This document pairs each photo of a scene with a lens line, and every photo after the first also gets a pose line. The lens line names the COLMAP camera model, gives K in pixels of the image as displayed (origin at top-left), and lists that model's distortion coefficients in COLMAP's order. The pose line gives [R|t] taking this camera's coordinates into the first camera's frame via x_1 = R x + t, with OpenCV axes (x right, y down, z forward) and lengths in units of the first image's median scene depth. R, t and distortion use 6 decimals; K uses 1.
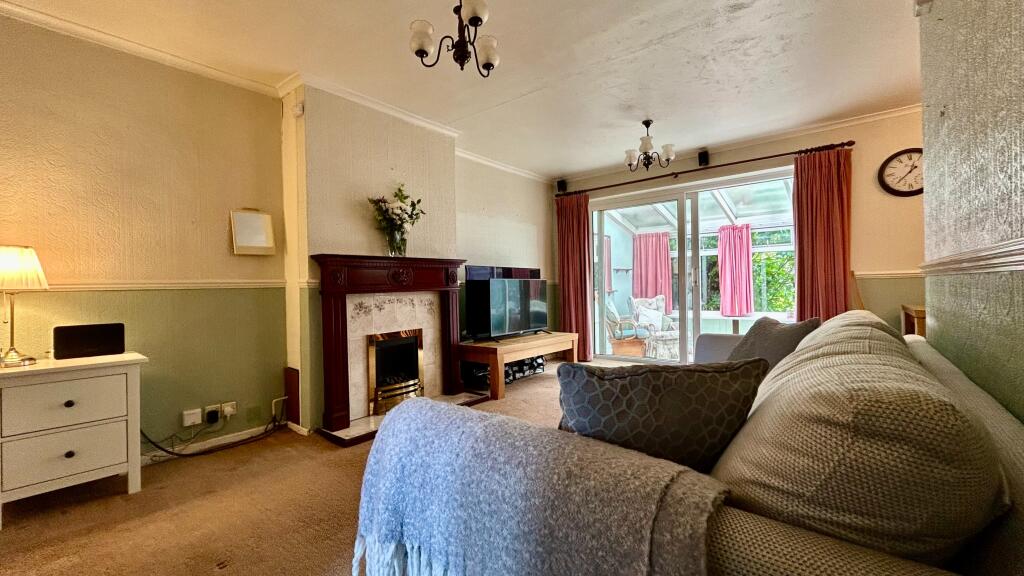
lens RADIAL K [[417.1, 0, 515.6], [0, 417.1, 288.9], [0, 0, 1]] dist [-0.000703, -0.000113]
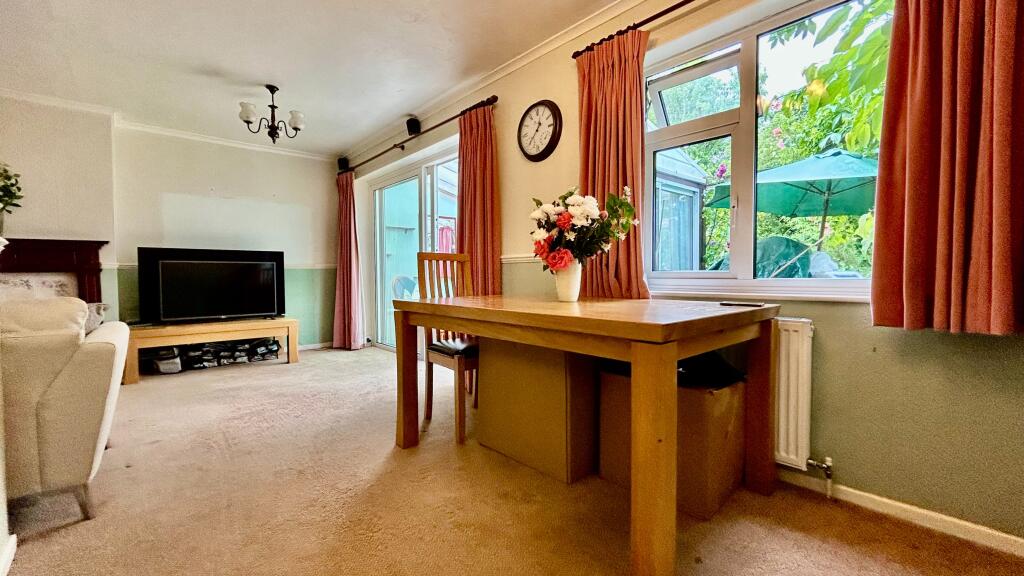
lens RADIAL K [[417.1, 0, 510.5], [0, 417.1, 286.9], [0, 0, 1]] dist [-0.000703, -0.000113]
pose [[0.986871, 0.017352, -0.160573, 0.836519], [-0.012420, 0.999421, 0.031666, -0.004955], [0.161030, -0.029256, 0.986516, 0.158892]]
